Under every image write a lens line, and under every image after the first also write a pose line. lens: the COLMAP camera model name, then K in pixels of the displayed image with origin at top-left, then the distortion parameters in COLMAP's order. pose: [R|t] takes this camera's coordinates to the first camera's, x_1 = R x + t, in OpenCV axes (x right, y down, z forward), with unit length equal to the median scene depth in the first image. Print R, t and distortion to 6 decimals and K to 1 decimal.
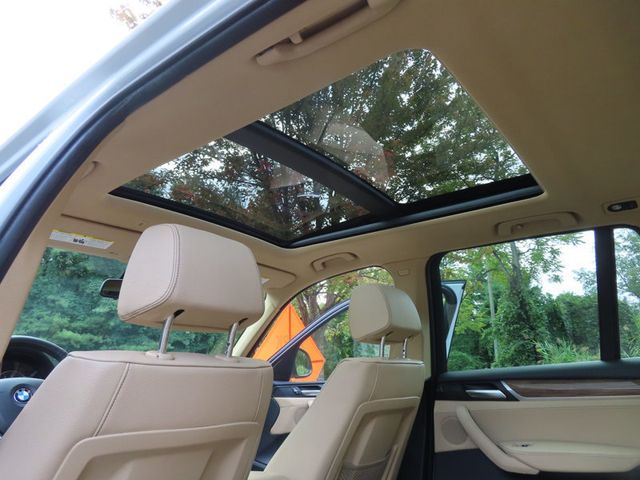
lens RADIAL K [[459.4, 0, 317.8], [0, 459.4, 237.7], [0, 0, 1]] dist [-0.001458, 0.000987]
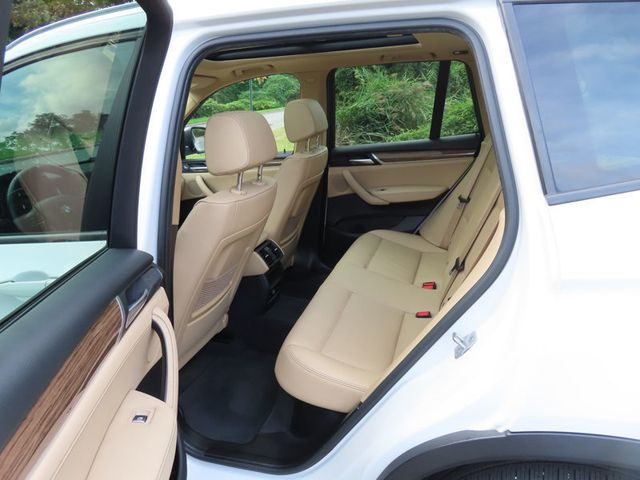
lens RADIAL K [[459.4, 0, 317.8], [0, 459.4, 237.7], [0, 0, 1]] dist [-0.001458, 0.000987]
pose [[0.931325, -0.165849, 0.324233, -0.338122], [-0.040021, 0.838290, 0.543753, -0.300288], [-0.361982, -0.519388, 0.774084, -0.313220]]
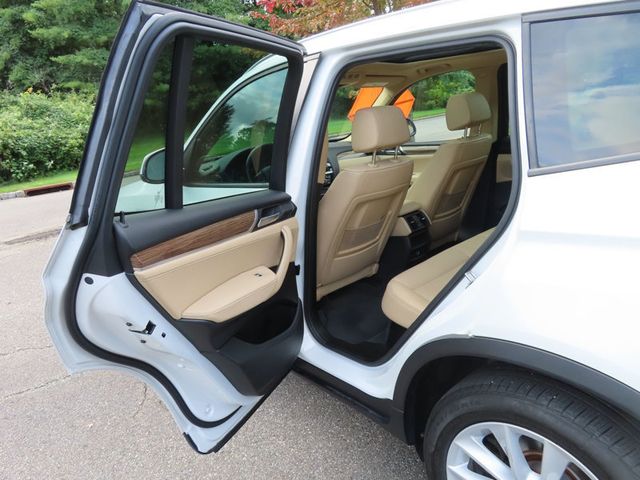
lens RADIAL K [[459.4, 0, 317.8], [0, 459.4, 237.7], [0, 0, 1]] dist [-0.001458, 0.000987]
pose [[0.980820, -0.045750, -0.189472, -0.090082], [0.142180, 0.832863, 0.534905, -0.402699], [0.133332, -0.551585, 0.823394, -0.667794]]
